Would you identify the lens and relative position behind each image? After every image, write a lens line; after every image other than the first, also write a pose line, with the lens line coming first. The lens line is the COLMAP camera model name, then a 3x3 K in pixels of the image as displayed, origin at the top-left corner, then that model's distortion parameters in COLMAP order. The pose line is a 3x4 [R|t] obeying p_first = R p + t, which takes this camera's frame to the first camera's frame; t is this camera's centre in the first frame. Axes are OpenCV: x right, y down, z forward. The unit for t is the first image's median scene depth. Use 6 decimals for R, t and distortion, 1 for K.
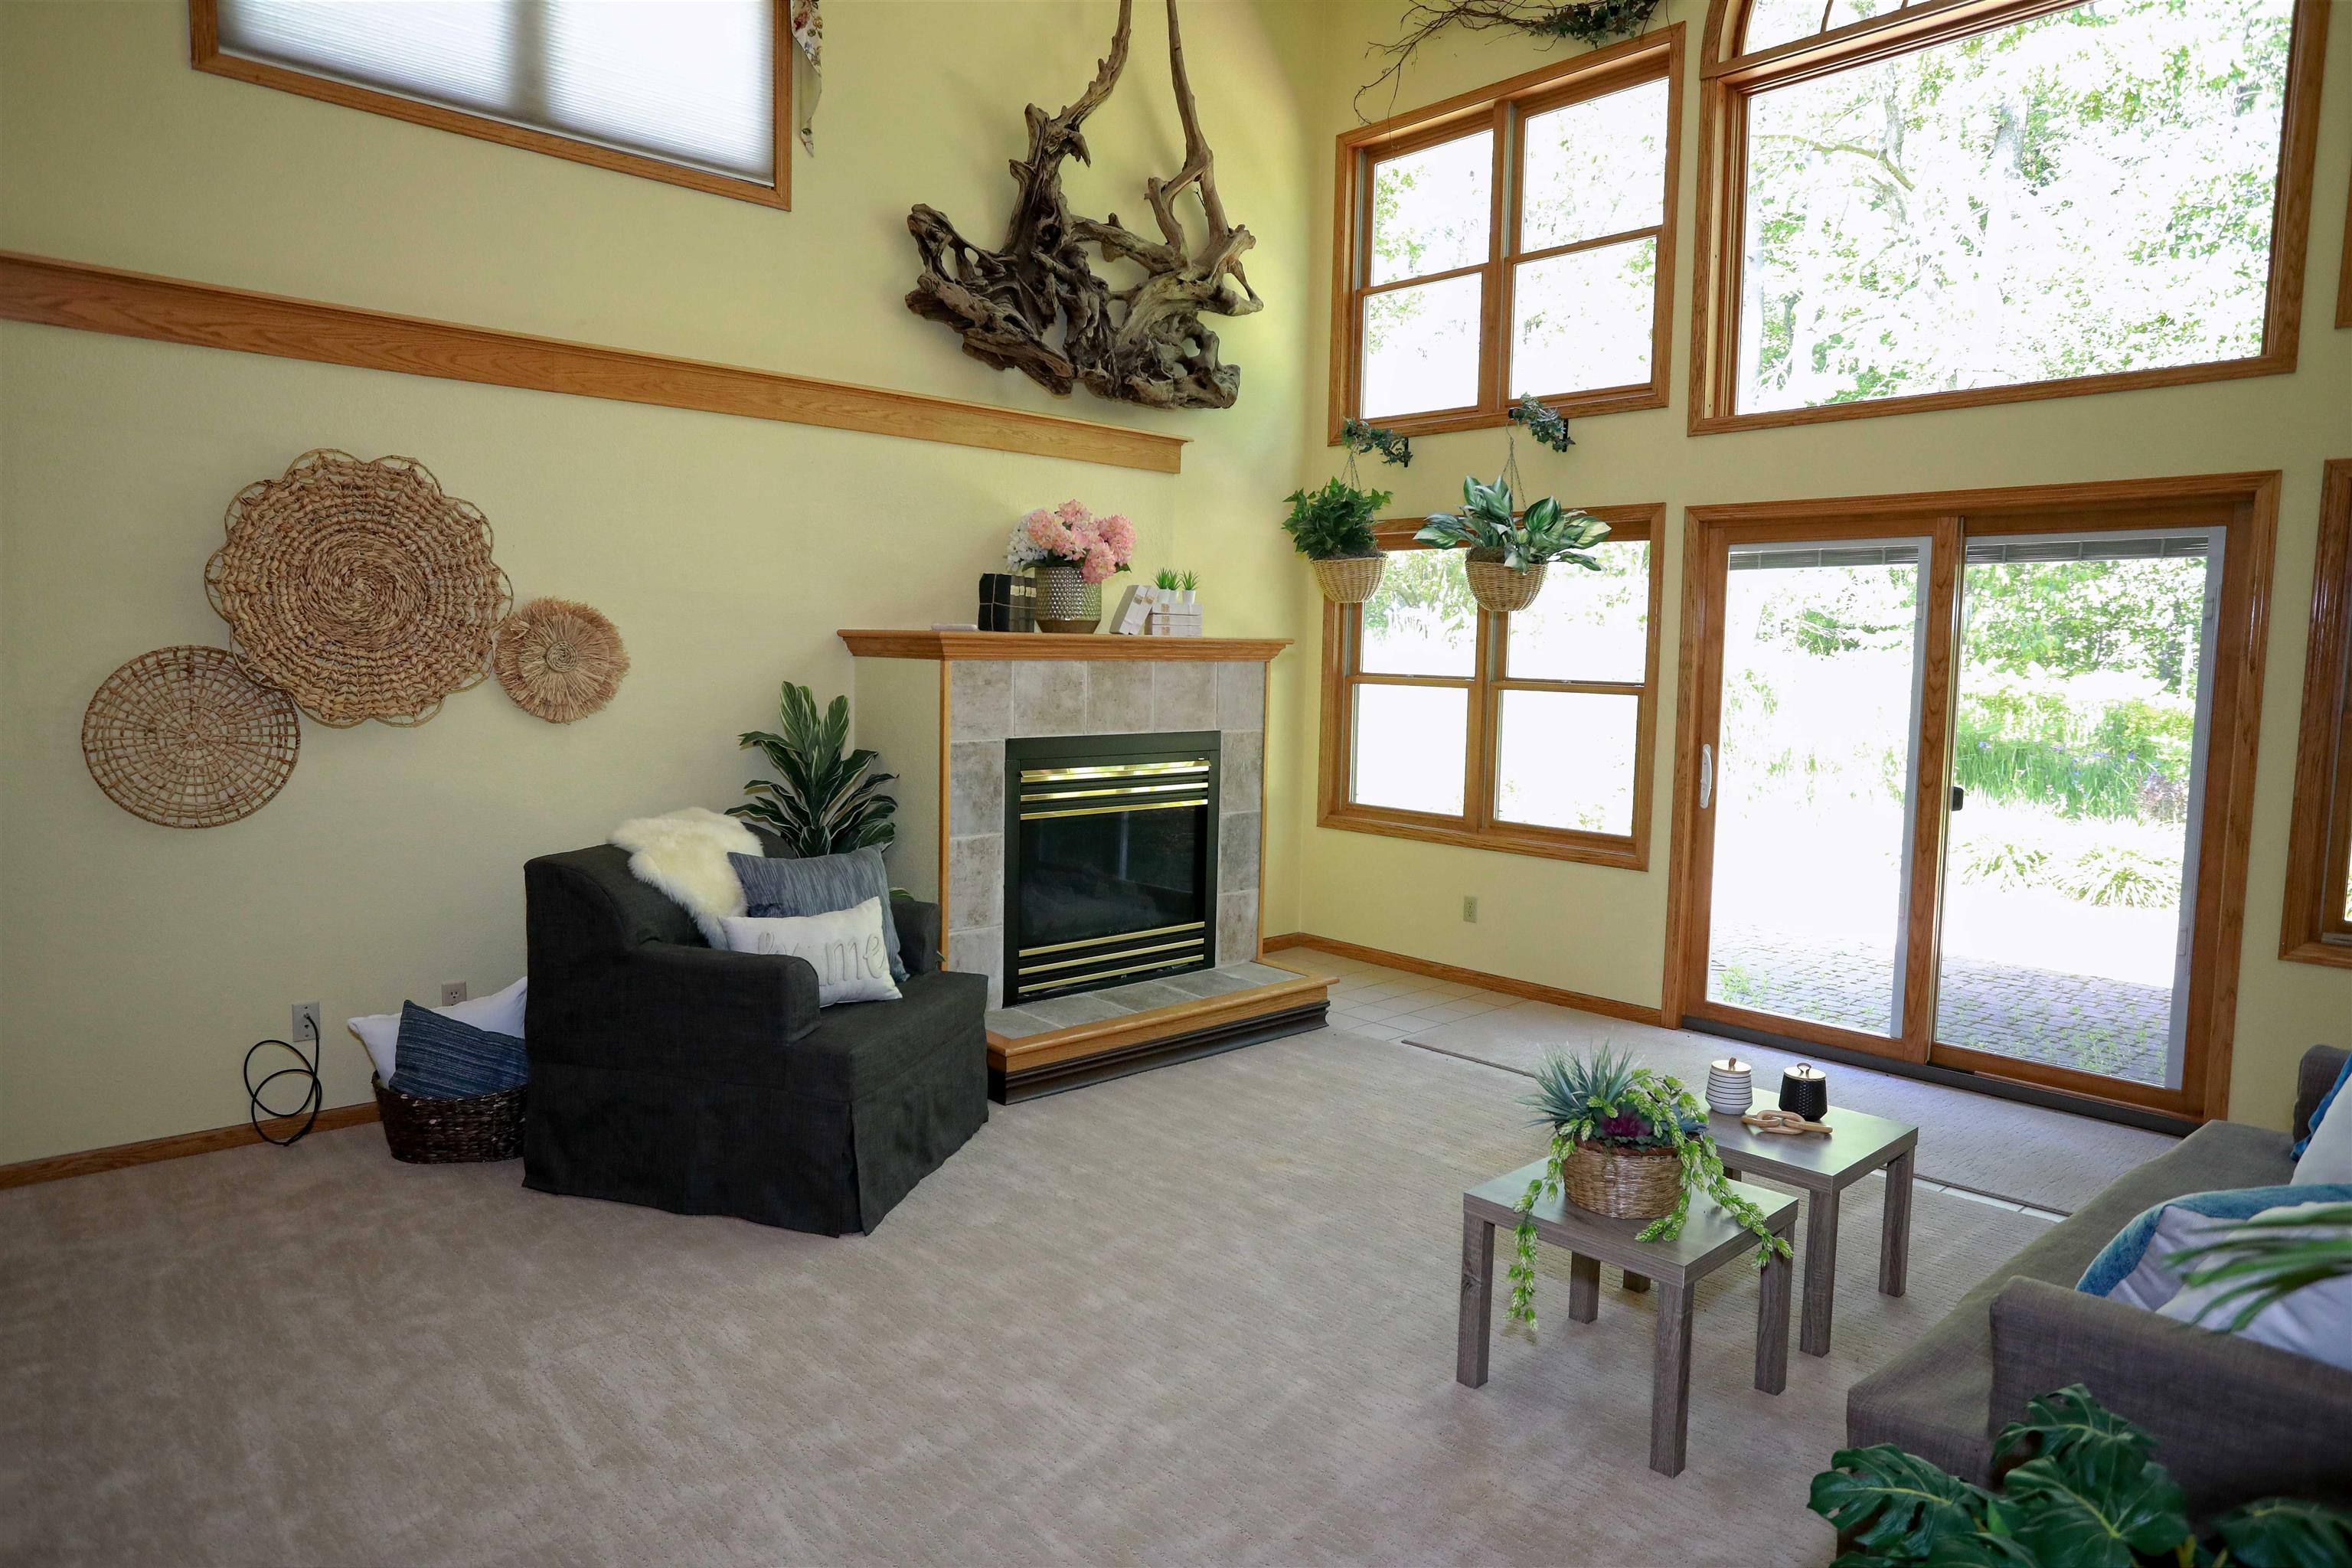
lens RADIAL K [[1429.3, 0, 1190.4], [0, 1429.3, 782.4], [0, 0, 1]] dist [0.015180, -0.005915]
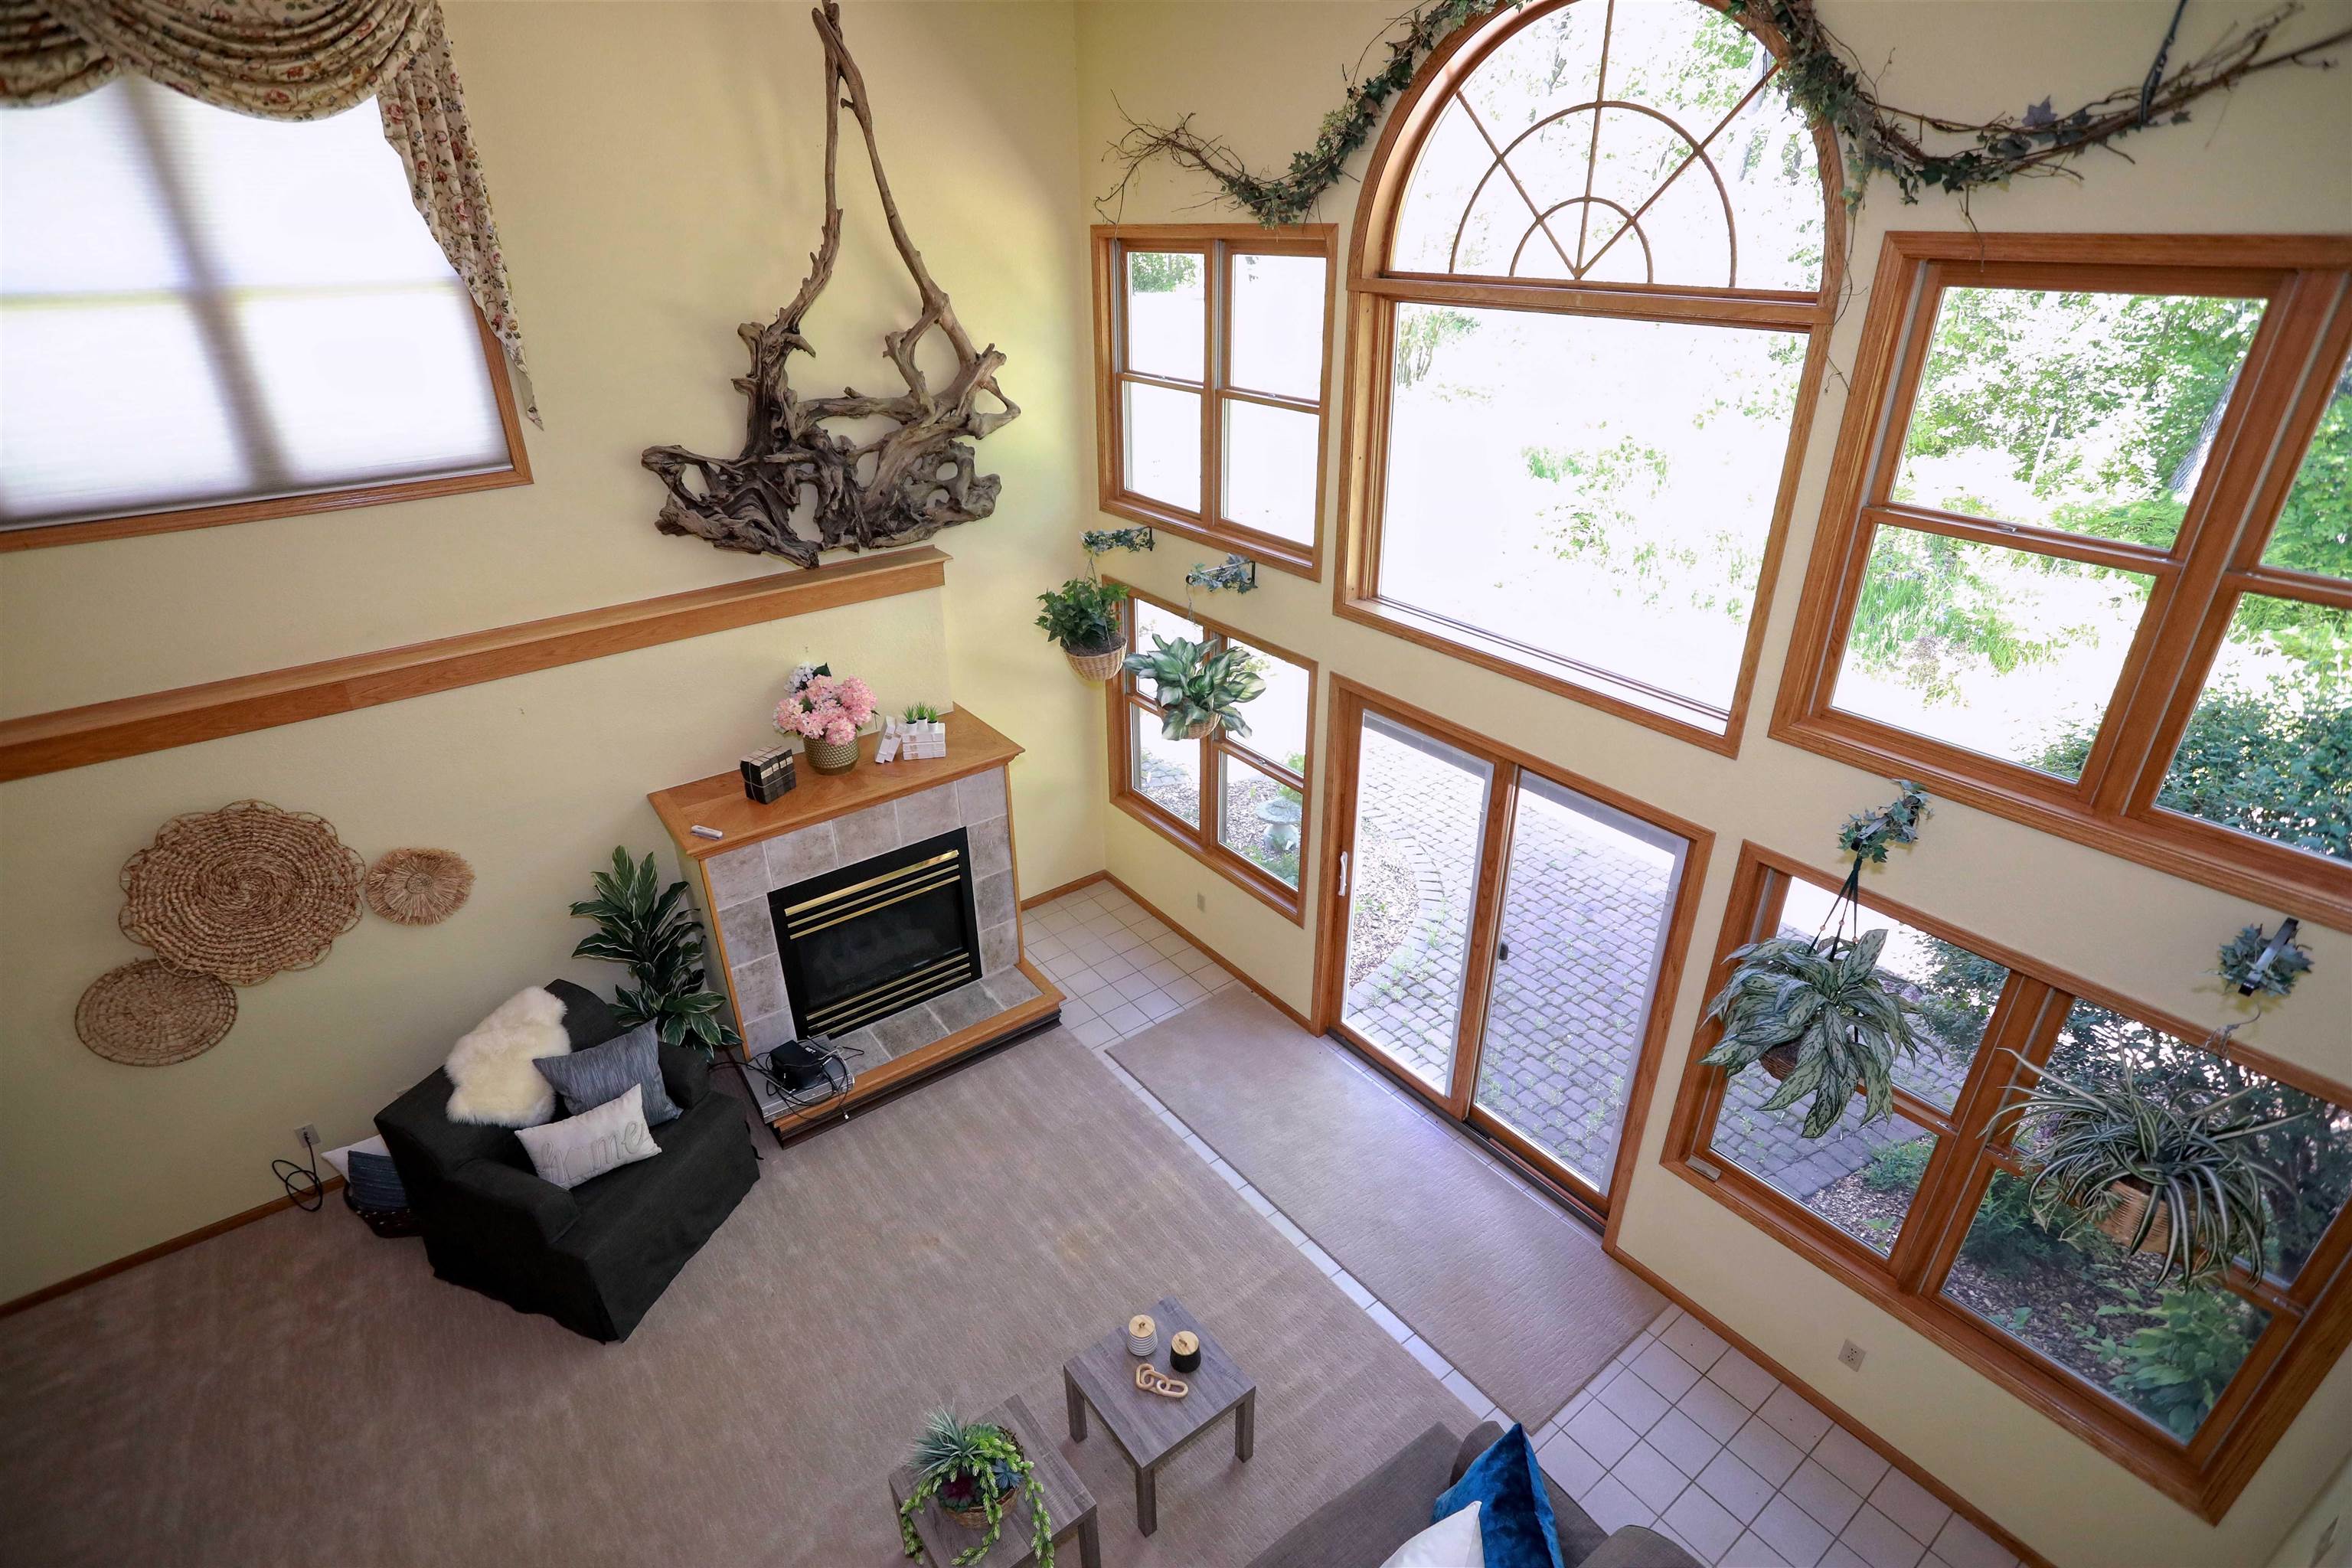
lens RADIAL K [[1123.0, 0, 1164.9], [0, 1123.0, 780.0], [0, 0, 1]] dist [-0.010383, 0.005744]
pose [[0.993138, 0.023501, -0.114564, 0.311995], [0.020937, 0.928048, 0.371871, -0.445516], [0.115060, -0.371718, 0.921188, 0.100308]]
